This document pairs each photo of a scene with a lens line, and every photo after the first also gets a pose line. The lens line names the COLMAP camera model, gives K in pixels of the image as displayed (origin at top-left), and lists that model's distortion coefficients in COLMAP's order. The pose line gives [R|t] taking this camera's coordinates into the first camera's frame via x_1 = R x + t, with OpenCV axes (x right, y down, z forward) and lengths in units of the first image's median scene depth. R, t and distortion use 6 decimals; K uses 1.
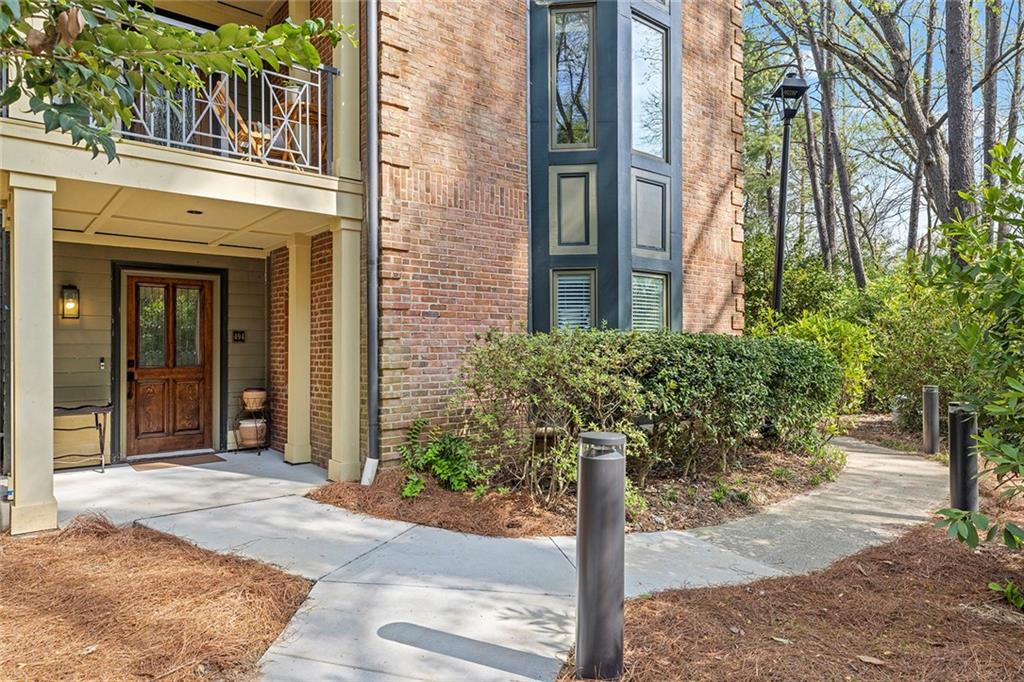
lens RADIAL K [[694.4, 0, 512.5], [0, 694.4, 338.2], [0, 0, 1]] dist [0.003771, 0.002369]
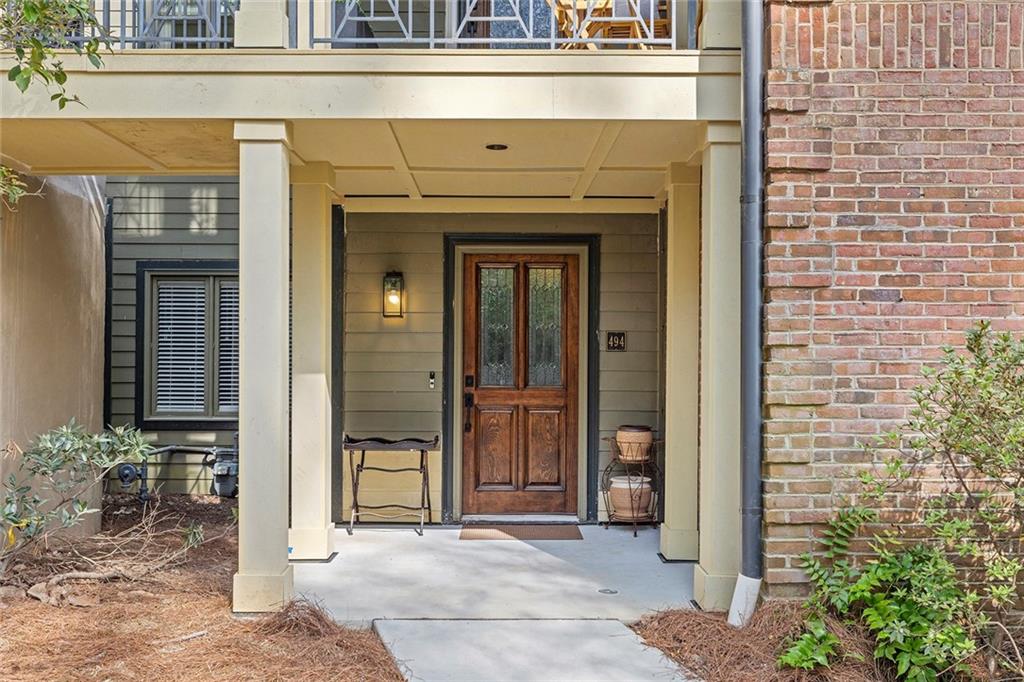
lens RADIAL K [[1009.8, 0, 511.9], [0, 1009.8, 346.7], [0, 0, 1]] dist [-0.000519, 0.000000]
pose [[0.743821, 0.001843, -0.668376, 0.163433], [0.002092, 0.999985, 0.005085, -0.002709], [0.668376, -0.005180, 0.743806, 0.303114]]
